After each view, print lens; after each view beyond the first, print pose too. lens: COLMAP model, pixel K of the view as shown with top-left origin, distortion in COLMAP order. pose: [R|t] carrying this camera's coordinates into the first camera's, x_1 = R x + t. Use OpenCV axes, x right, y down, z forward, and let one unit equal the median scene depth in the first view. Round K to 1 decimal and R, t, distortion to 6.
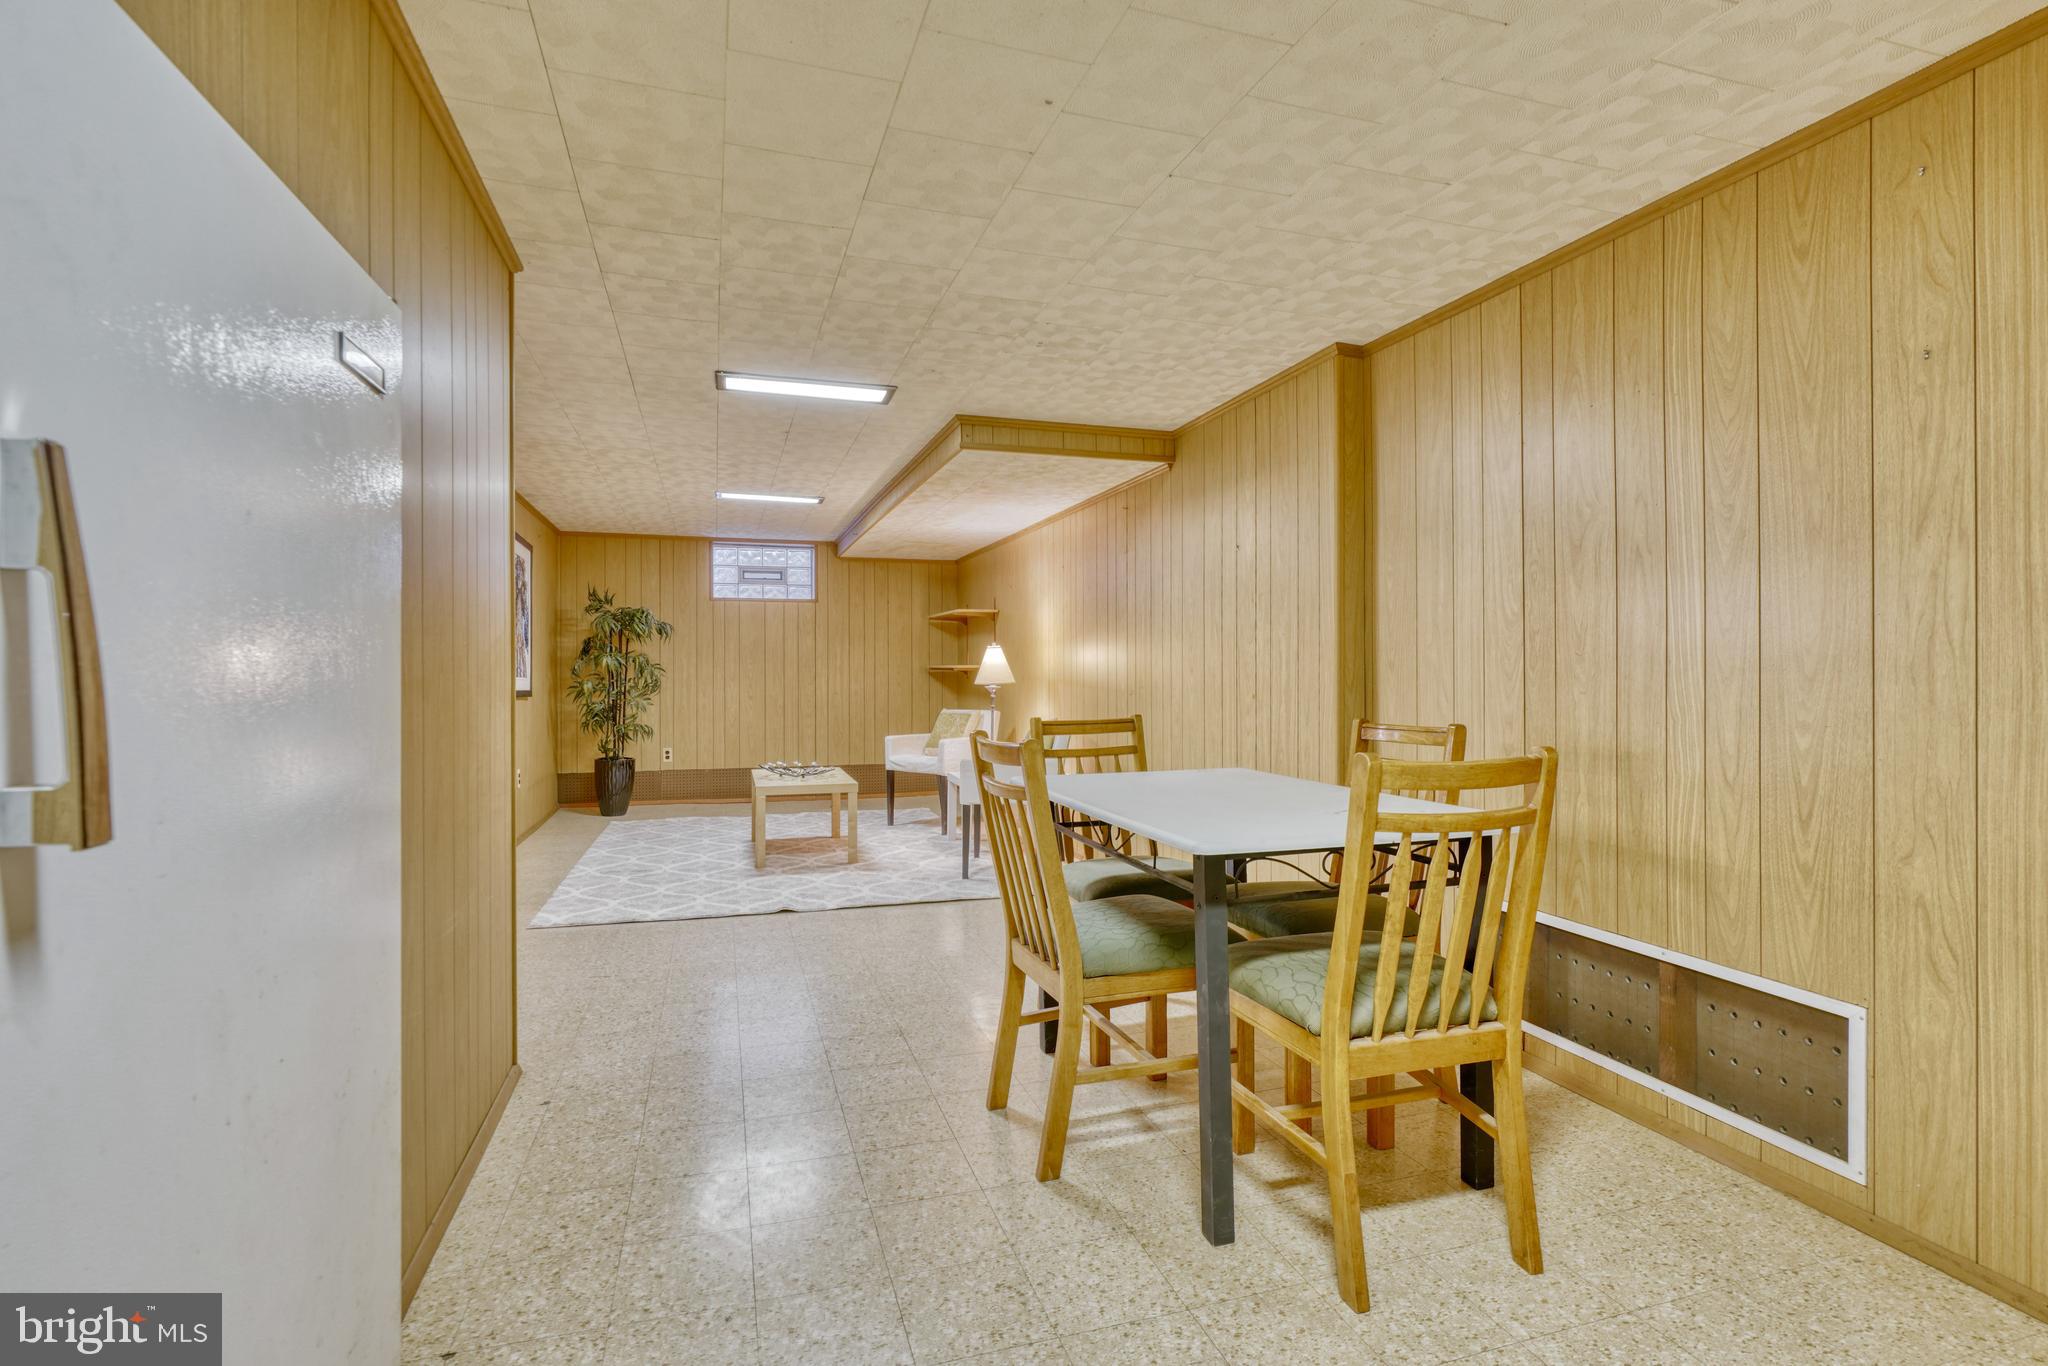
lens RADIAL K [[946.0, 0, 1013.7], [0, 946.0, 671.1], [0, 0, 1]] dist [-0.015651, 0.005964]
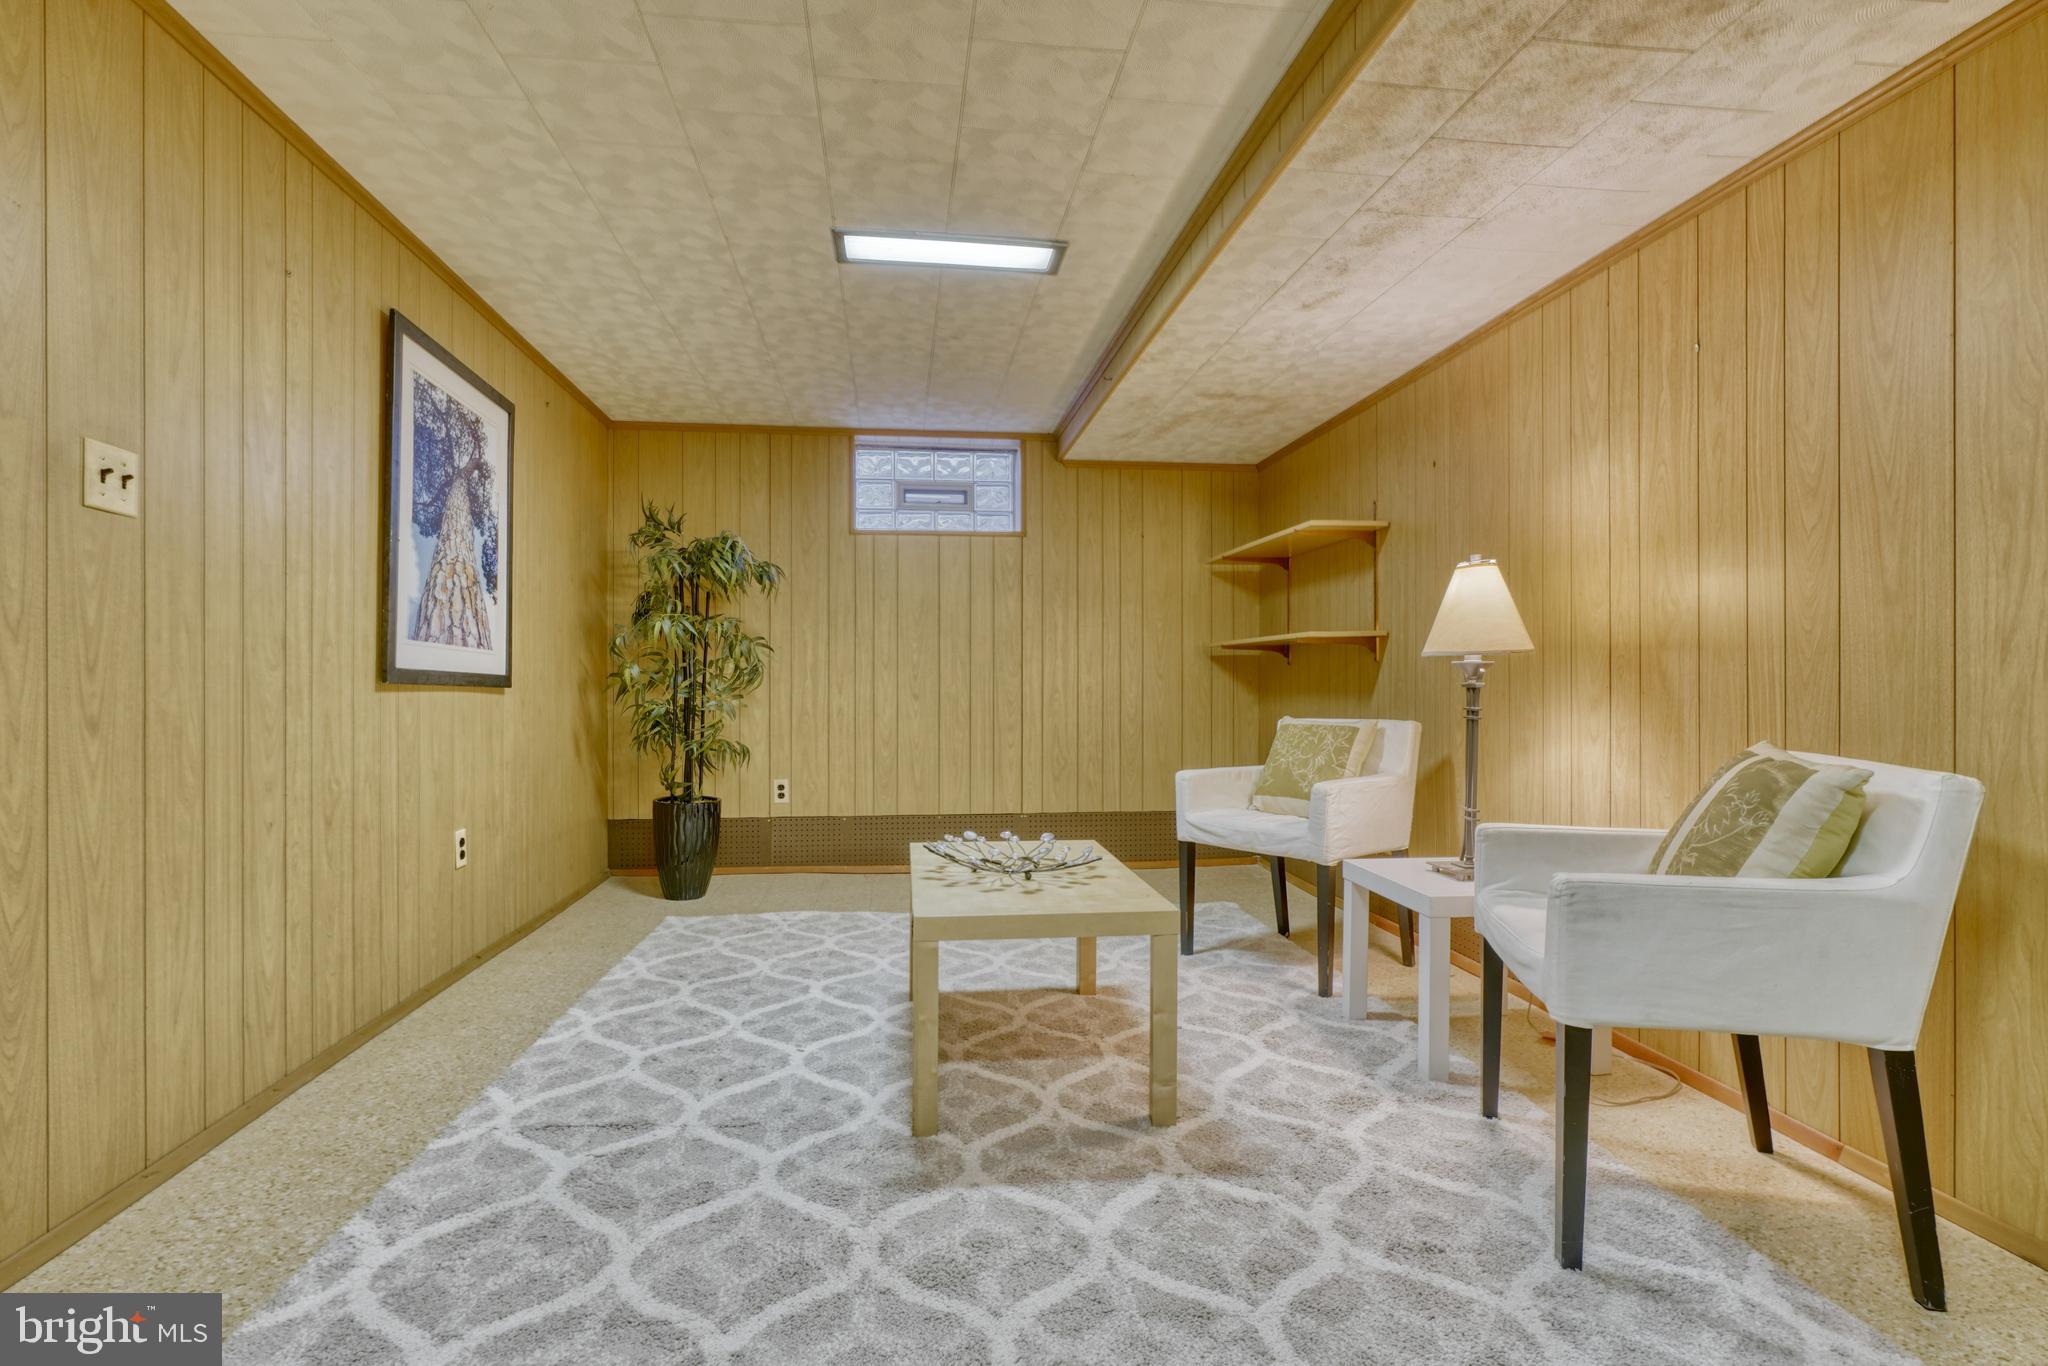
lens RADIAL K [[946.0, 0, 990.6], [0, 946.0, 681.8], [0, 0, 1]] dist [-0.015651, 0.005964]
pose [[0.979223, 0.000742, -0.202786, -0.282239], [-0.001254, 0.999996, -0.002400, 0.050828], [0.202783, 0.002604, 0.979220, 1.082894]]
